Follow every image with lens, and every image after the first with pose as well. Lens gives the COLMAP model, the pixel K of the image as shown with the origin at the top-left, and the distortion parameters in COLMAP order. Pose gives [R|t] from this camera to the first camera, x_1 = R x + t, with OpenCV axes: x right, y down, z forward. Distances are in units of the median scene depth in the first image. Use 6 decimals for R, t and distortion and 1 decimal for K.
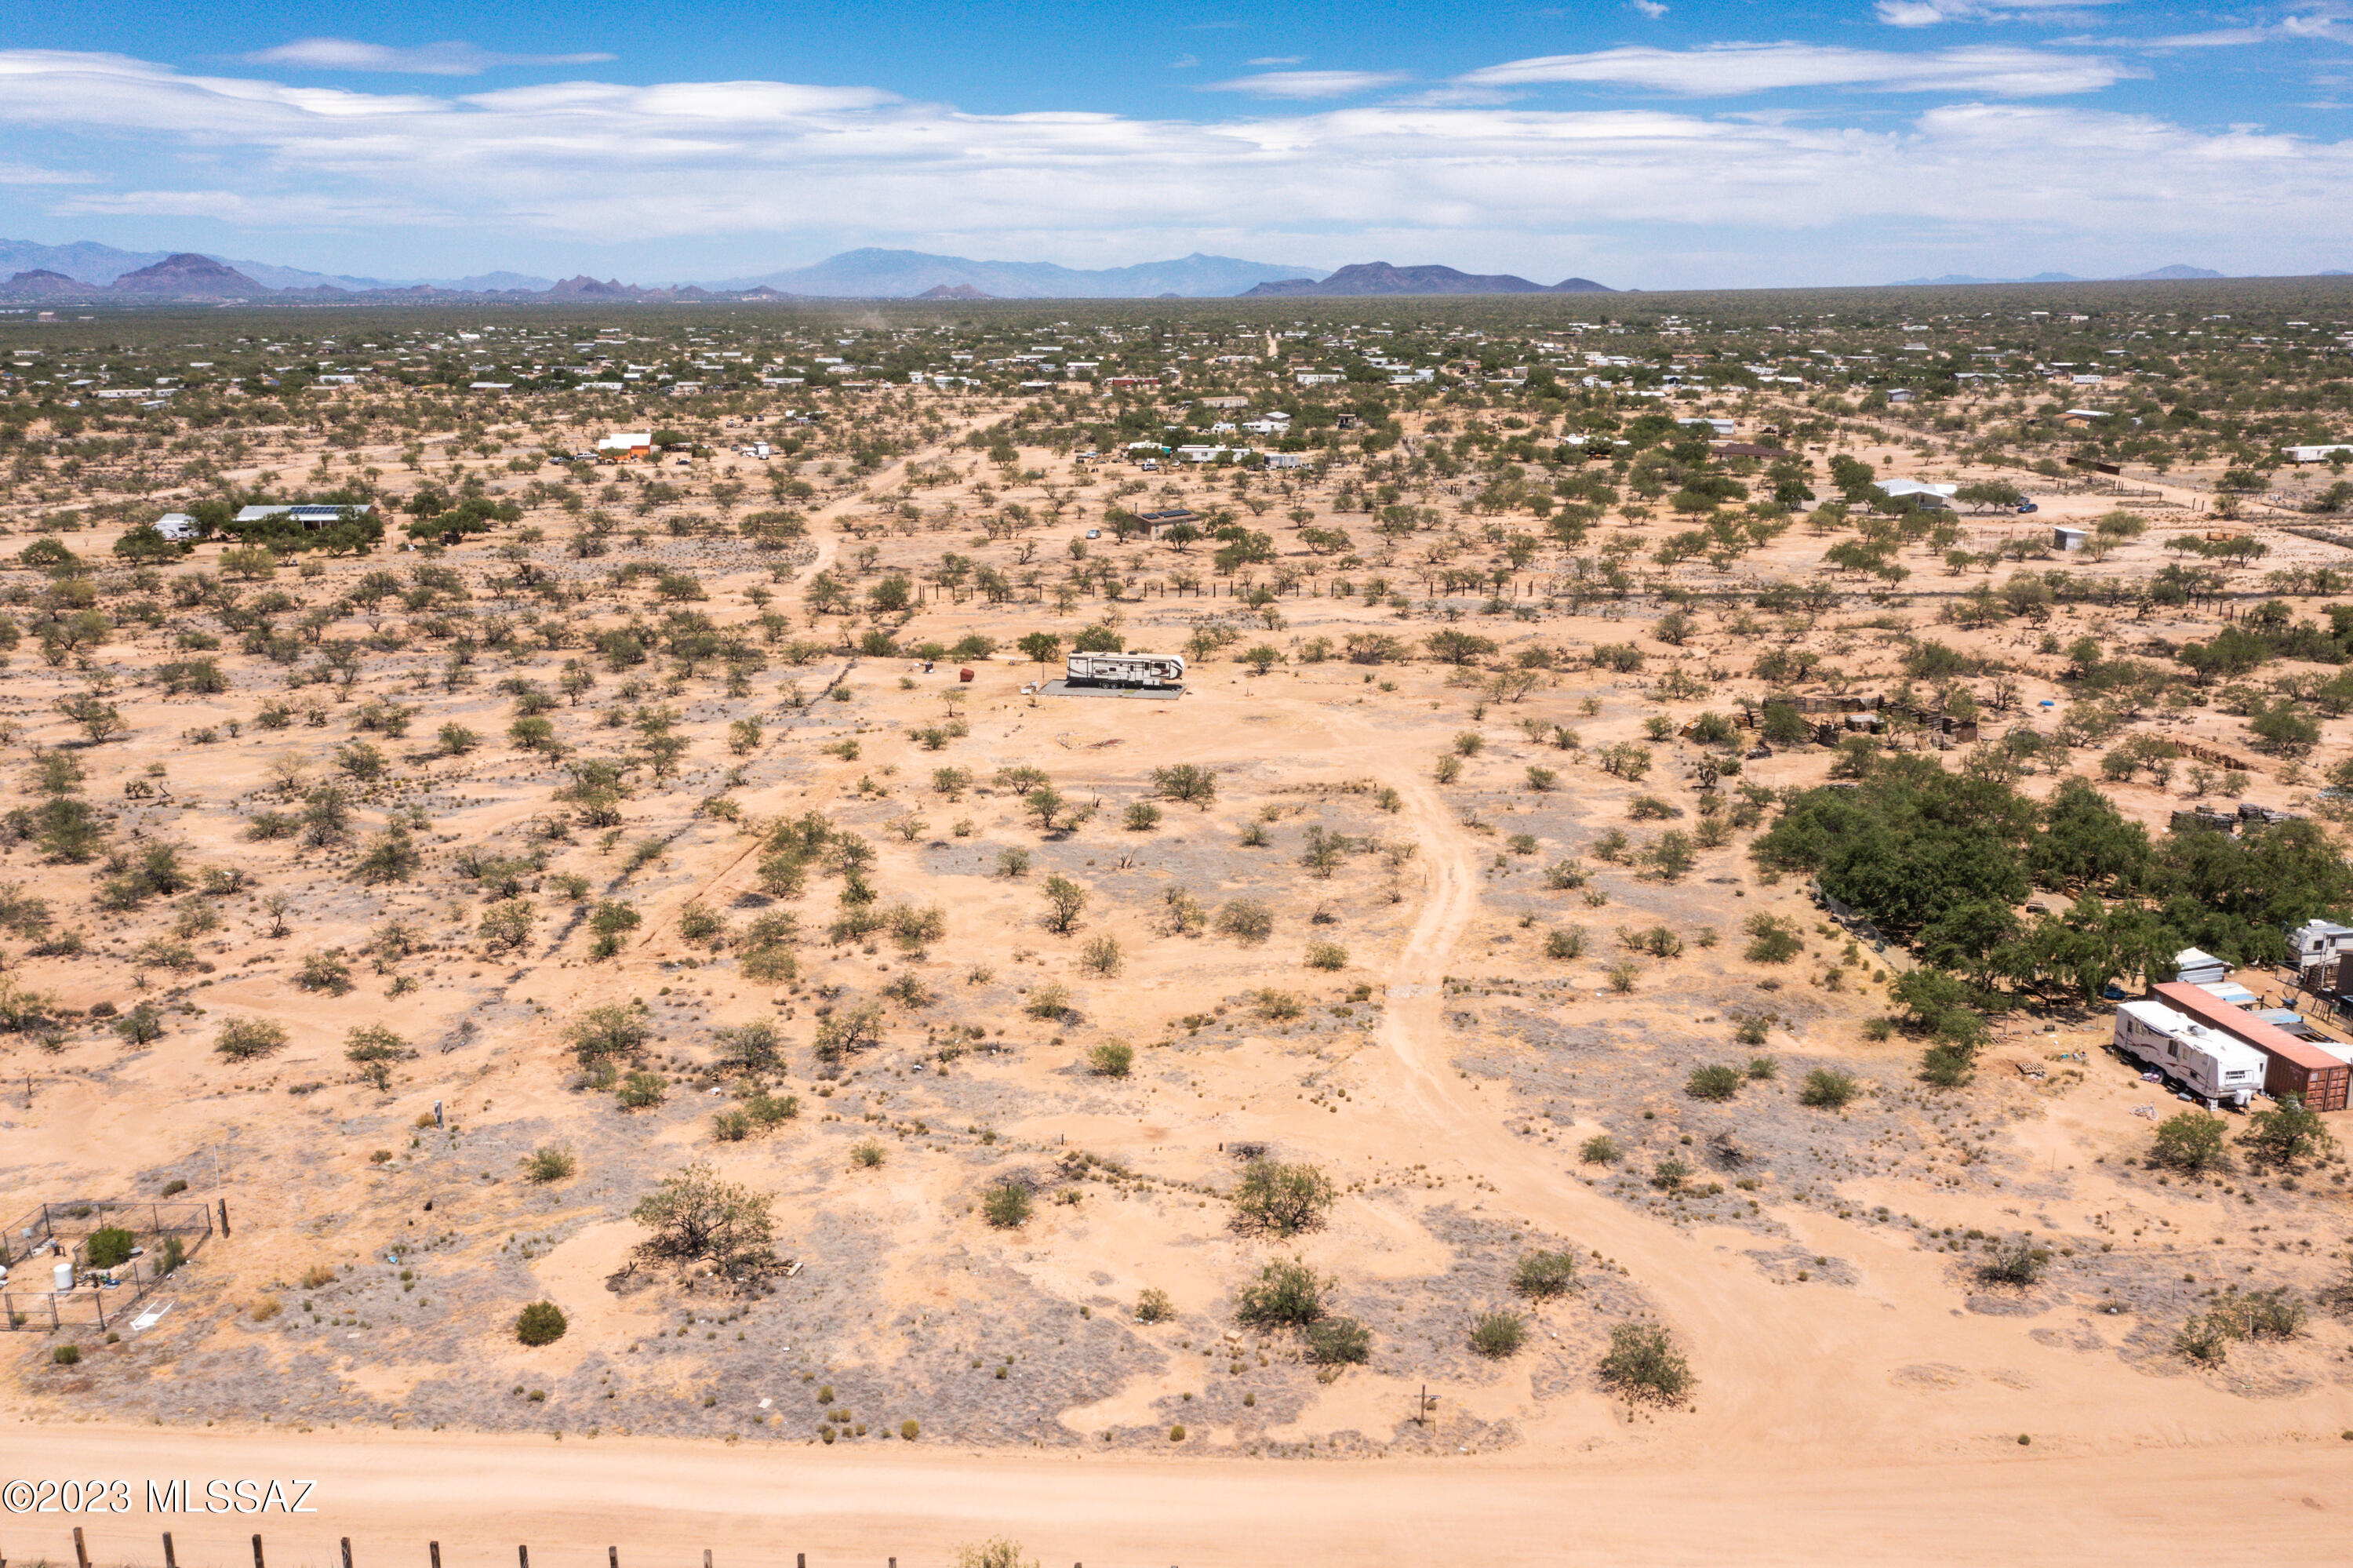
lens RADIAL K [[1916.4, 0, 1174.7], [0, 1916.4, 785.5], [0, 0, 1]] dist [-0.017963, 0.014830]
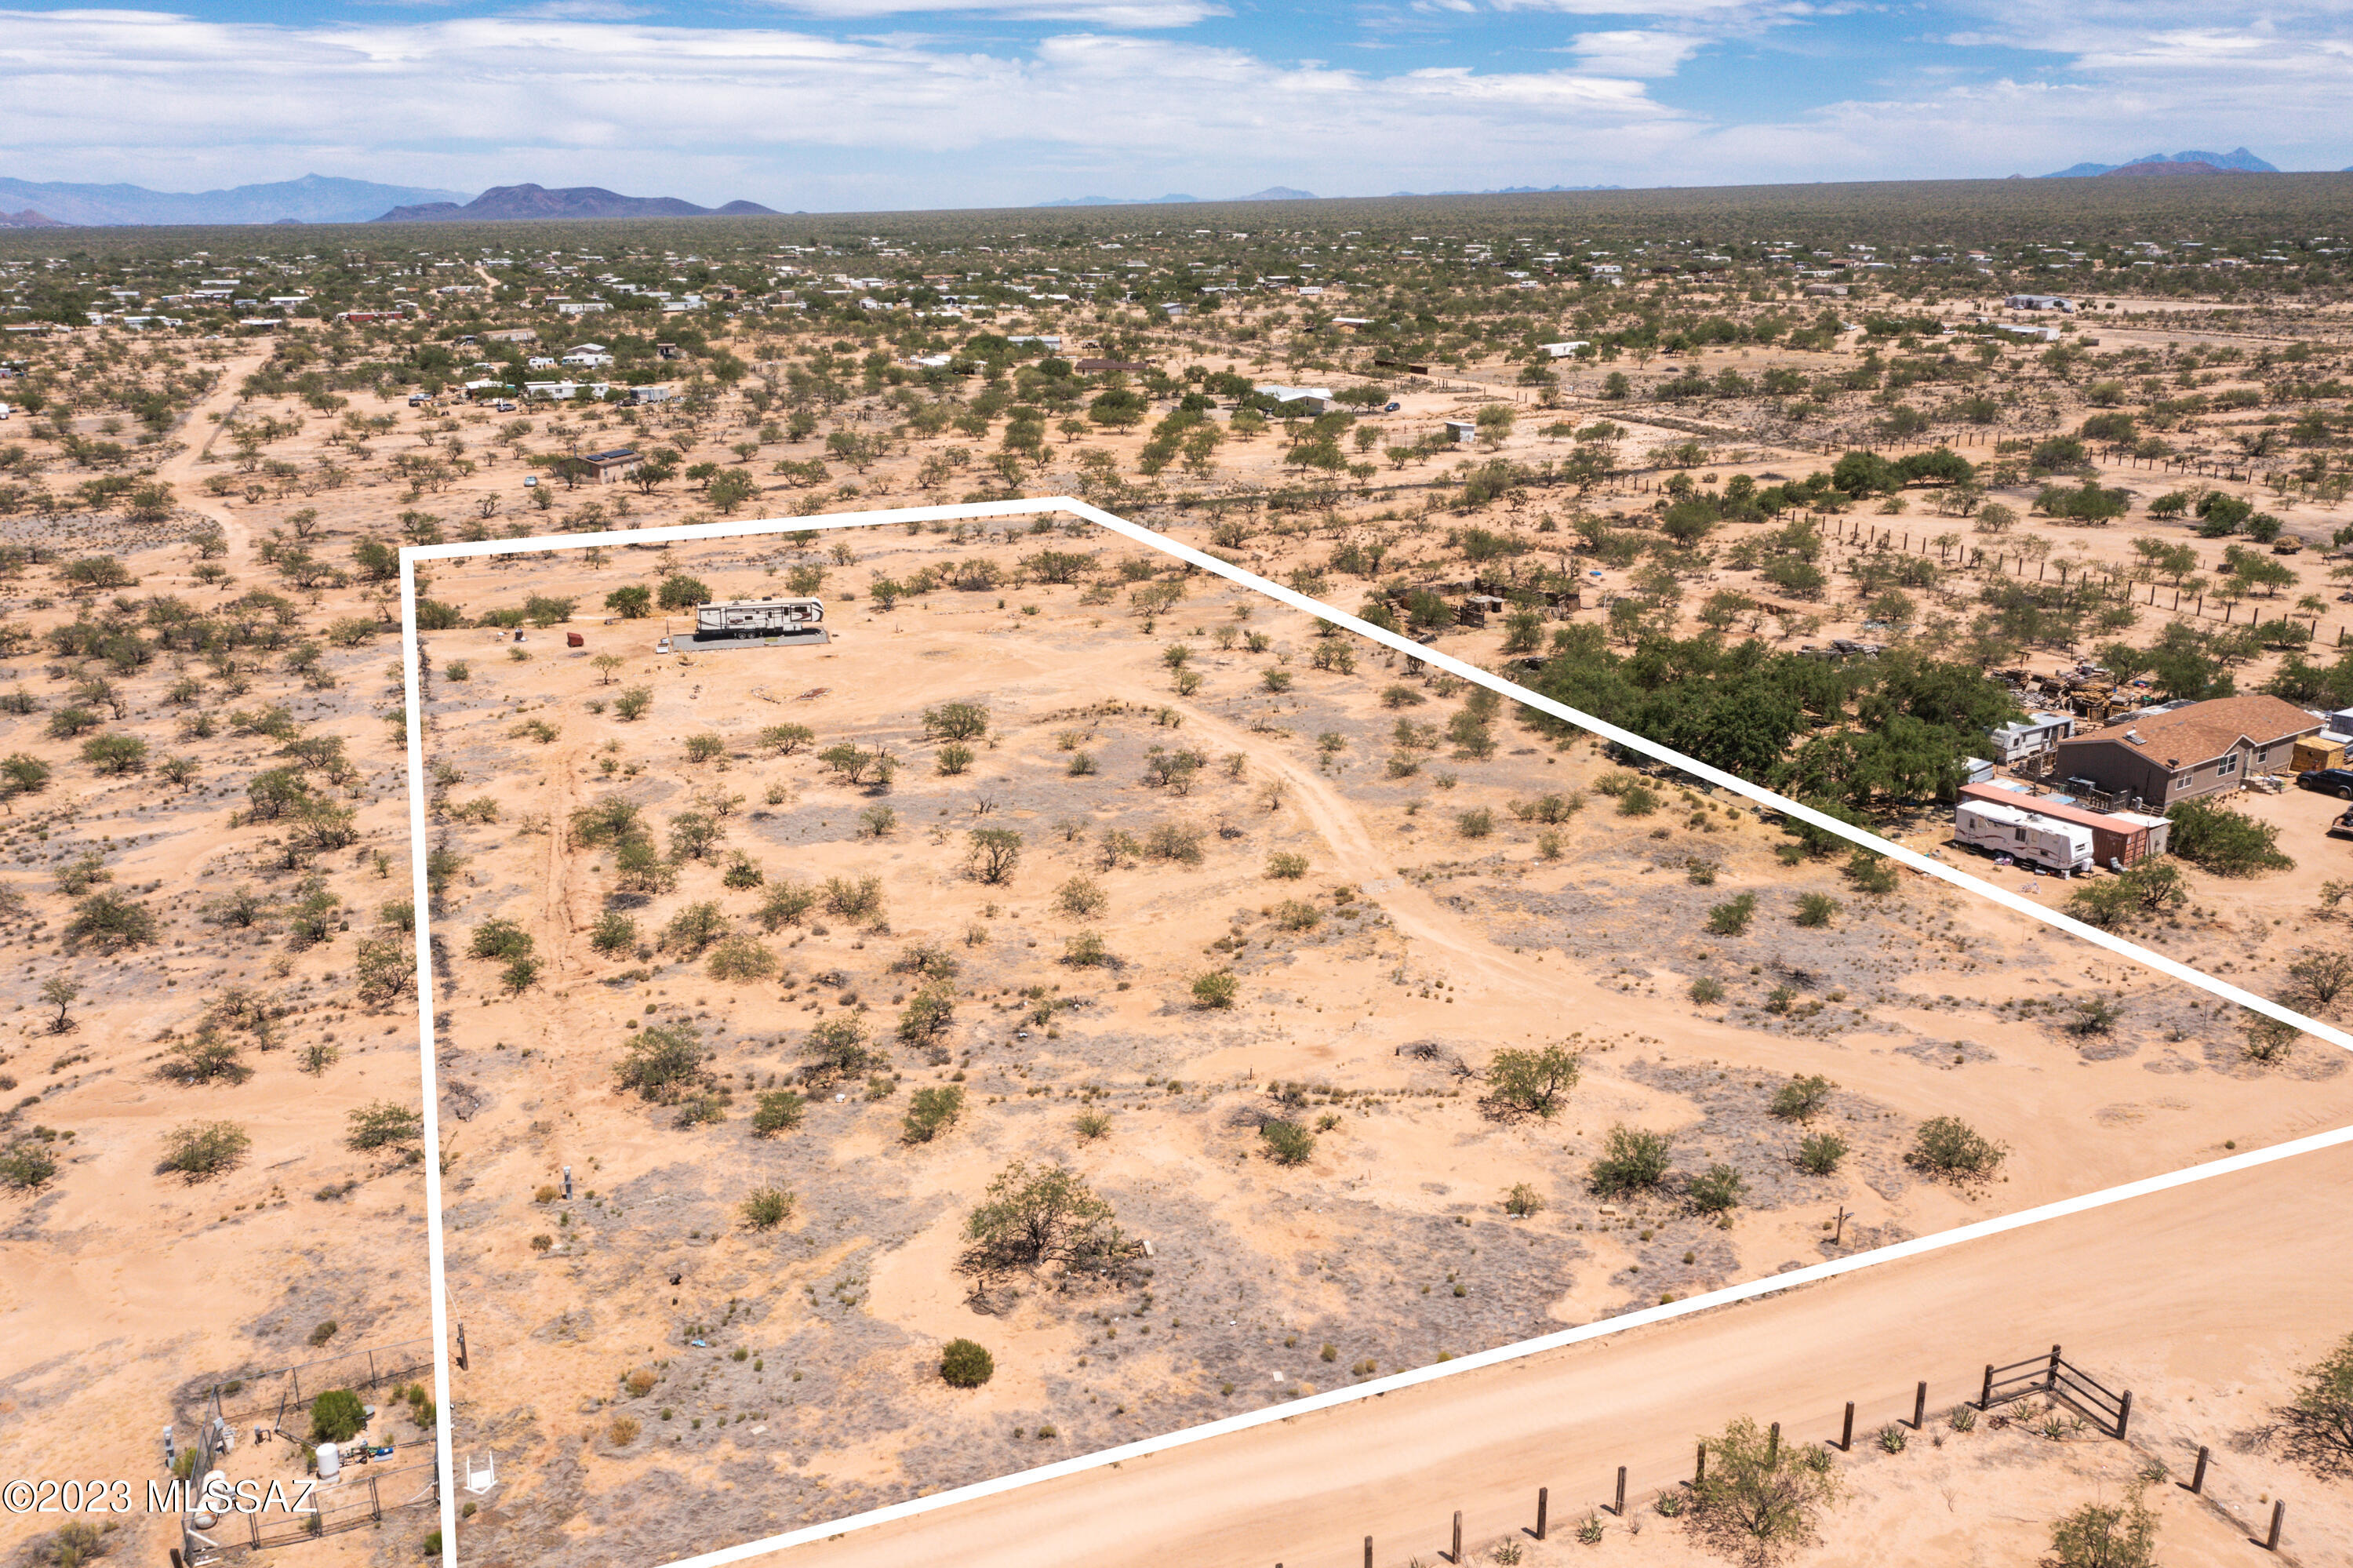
lens RADIAL K [[1916.4, 0, 1176.8], [0, 1916.4, 784.3], [0, 0, 1]] dist [-0.017963, 0.014830]
pose [[0.905975, -0.123555, 0.404900, -0.362306], [0.108536, 0.992284, 0.059944, -0.020385], [-0.409182, -0.010362, 0.912394, 0.087958]]
